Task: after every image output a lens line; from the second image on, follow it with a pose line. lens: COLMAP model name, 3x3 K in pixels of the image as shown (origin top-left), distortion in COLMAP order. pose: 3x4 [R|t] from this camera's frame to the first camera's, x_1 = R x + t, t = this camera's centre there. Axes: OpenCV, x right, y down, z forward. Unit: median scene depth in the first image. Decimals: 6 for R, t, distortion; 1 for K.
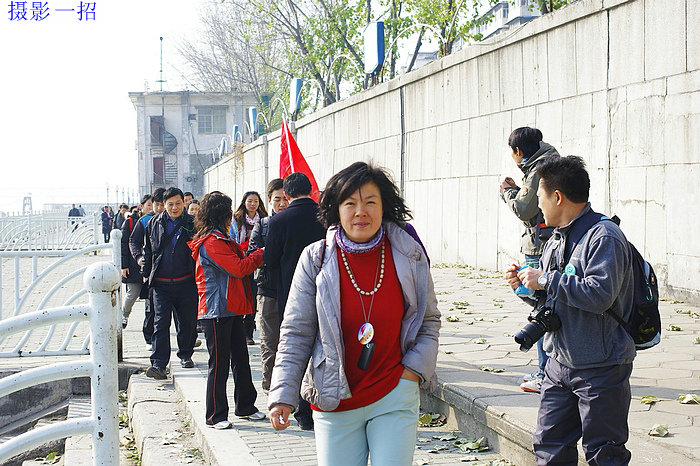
lens RADIAL K [[1096.5, 0, 350.3], [0, 1096.5, 234.1], [0, 0, 1]] dist [0.001575, 0.000000]
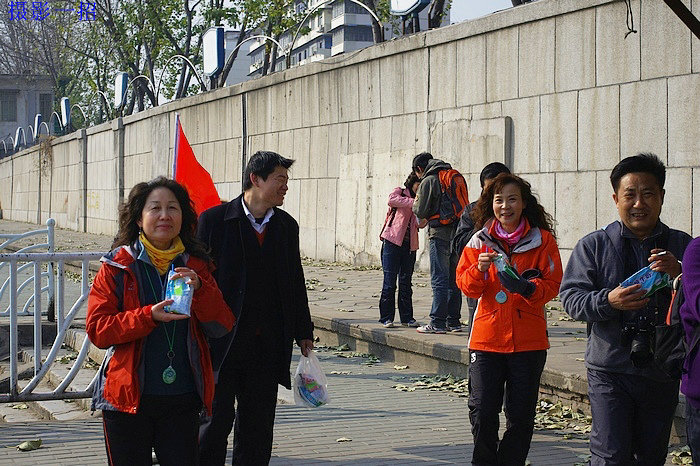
lens RADIAL K [[1292.8, 0, 350.3], [0, 1292.8, 231.6], [0, 0, 1]] dist [0.029566, 0.000000]
pose [[0.986935, 0.008357, 0.160901, -0.070024], [-0.007299, 0.999948, -0.007164, 0.012237], [-0.160953, 0.005896, 0.986945, -0.347511]]
